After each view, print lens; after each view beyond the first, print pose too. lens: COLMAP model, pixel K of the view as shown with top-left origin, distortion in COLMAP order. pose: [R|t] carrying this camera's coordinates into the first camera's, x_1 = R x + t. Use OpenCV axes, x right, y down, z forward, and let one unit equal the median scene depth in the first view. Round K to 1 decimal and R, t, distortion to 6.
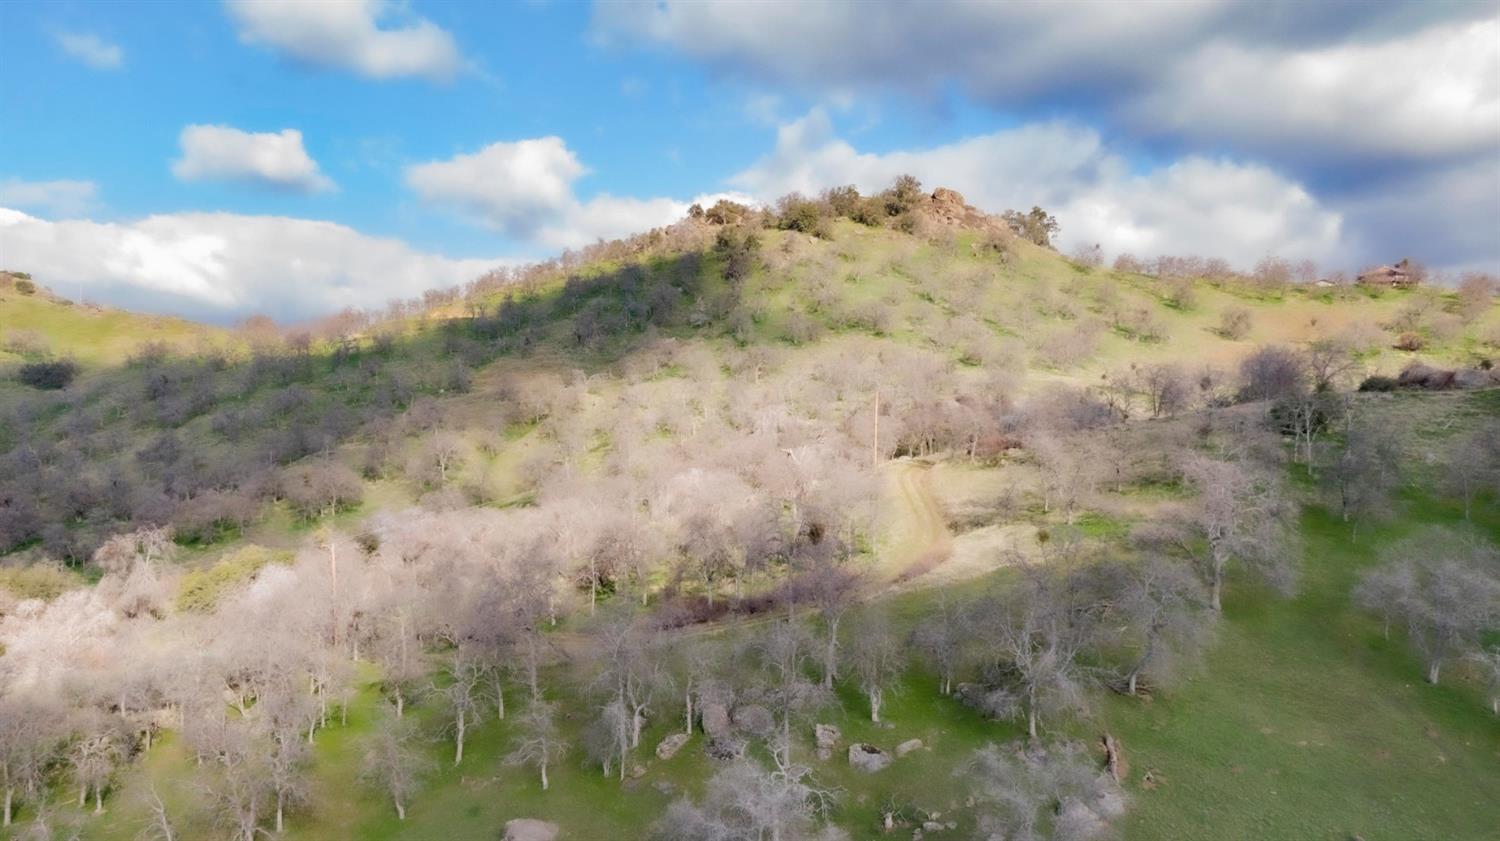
lens RADIAL K [[1098.2, 0, 747.2], [0, 1098.2, 421.9], [0, 0, 1]] dist [0.037574, -0.040614]
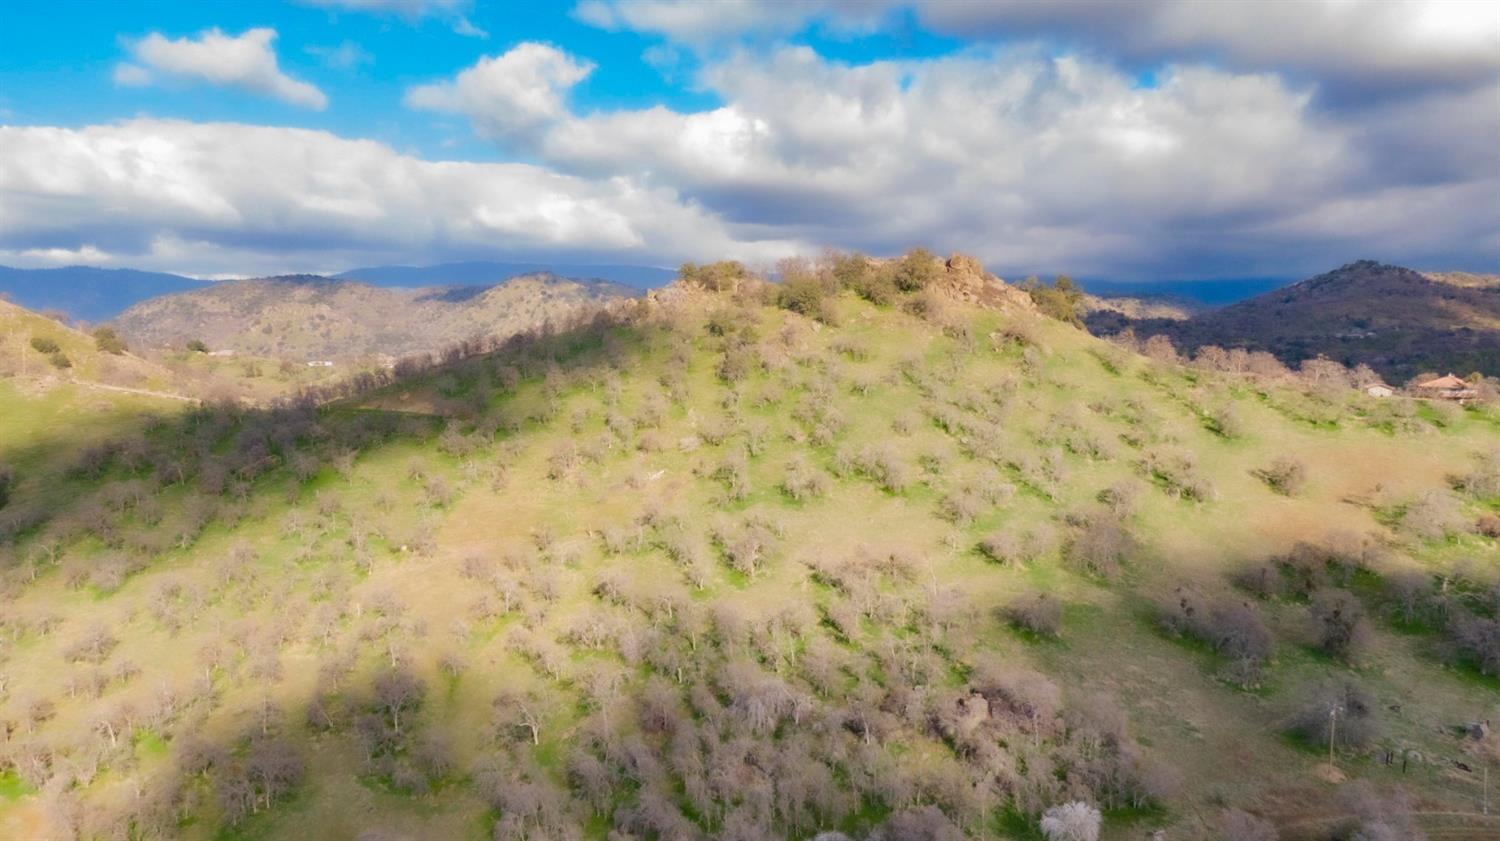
lens RADIAL K [[1098.2, 0, 744.6], [0, 1098.2, 419.4], [0, 0, 1]] dist [0.037574, -0.040614]
pose [[0.999980, -0.003108, -0.005440, 0.005603], [0.003586, 0.995906, 0.090321, -0.168353], [0.005137, -0.090338, 0.995898, 0.086039]]
